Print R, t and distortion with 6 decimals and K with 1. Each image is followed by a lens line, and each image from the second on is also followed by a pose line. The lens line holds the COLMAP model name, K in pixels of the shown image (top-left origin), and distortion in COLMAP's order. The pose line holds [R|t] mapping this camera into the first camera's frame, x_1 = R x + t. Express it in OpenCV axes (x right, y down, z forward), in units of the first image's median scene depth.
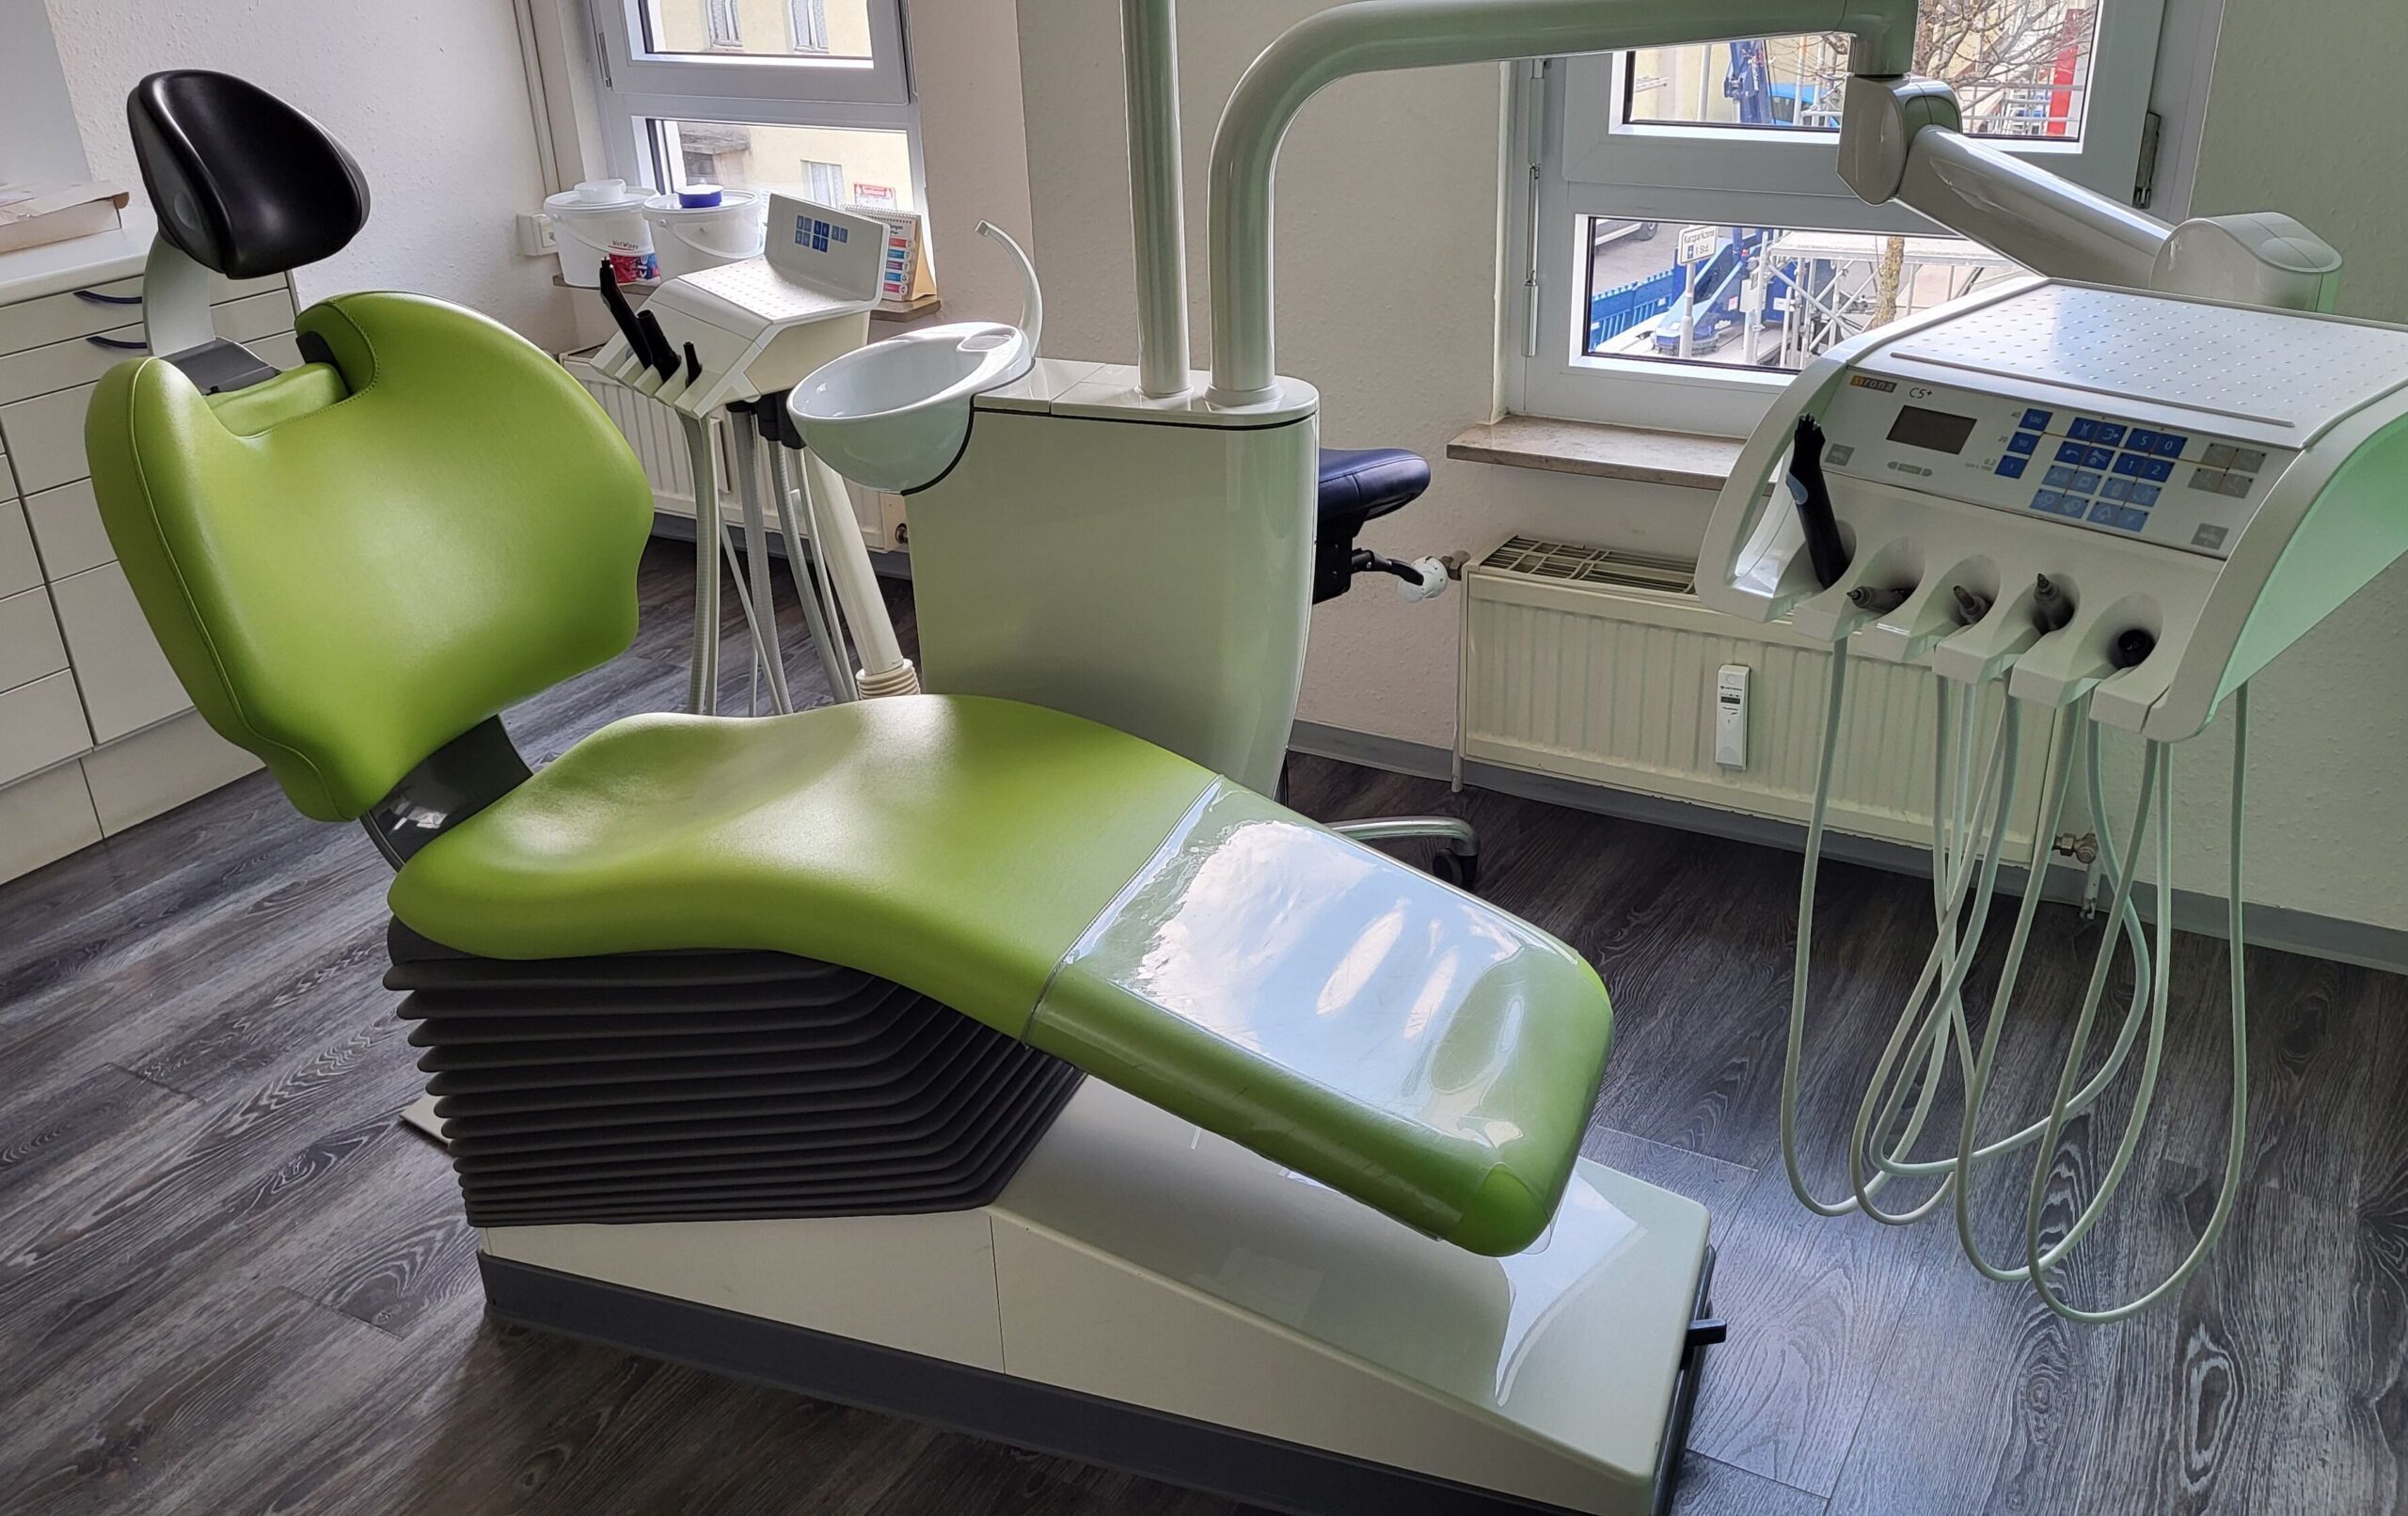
lens RADIAL K [[1996.7, 0, 1204.0], [0, 1996.7, 758.0], [0, 0, 1]] dist [0.007375, 0.004903]
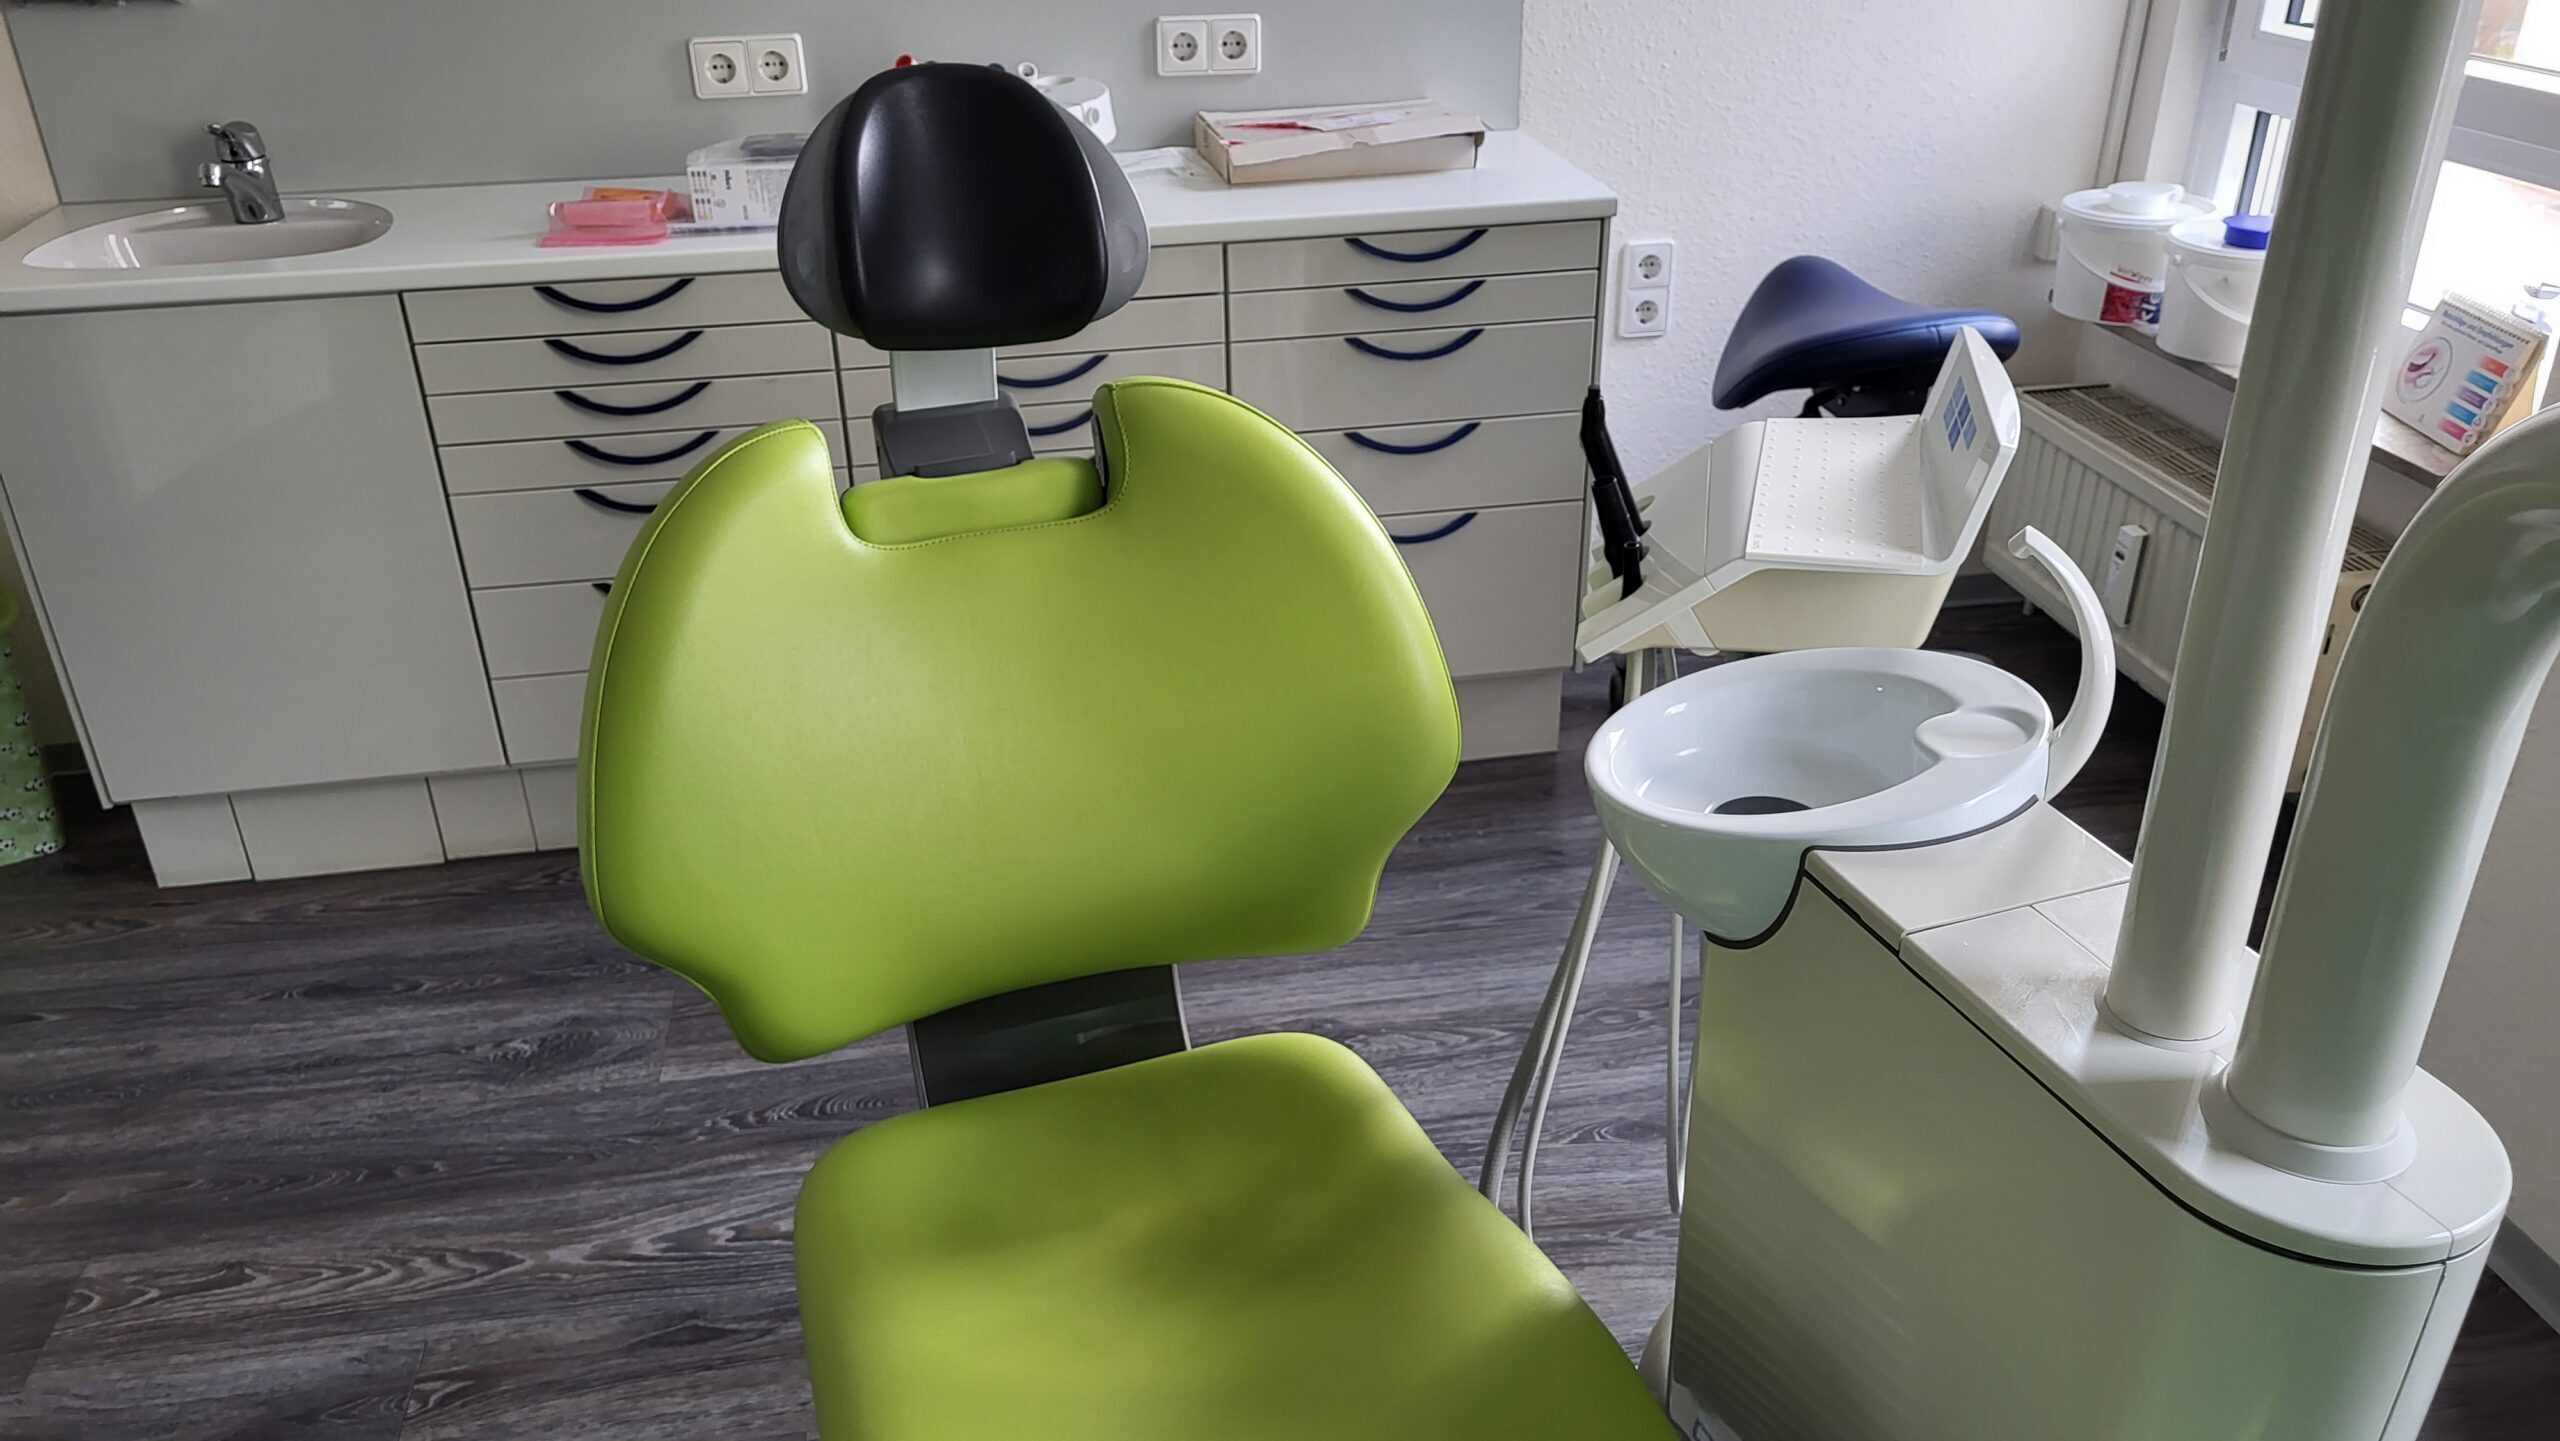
lens RADIAL K [[1912.7, 0, 1280.0], [0, 1912.7, 720.5], [0, 0, 1]] dist [0.009776, -0.006376]
pose [[0.620317, 0.372964, -0.690003, 0.074182], [-0.329198, 0.922278, 0.202564, -0.148840], [0.711924, 0.101494, 0.694884, 0.300839]]
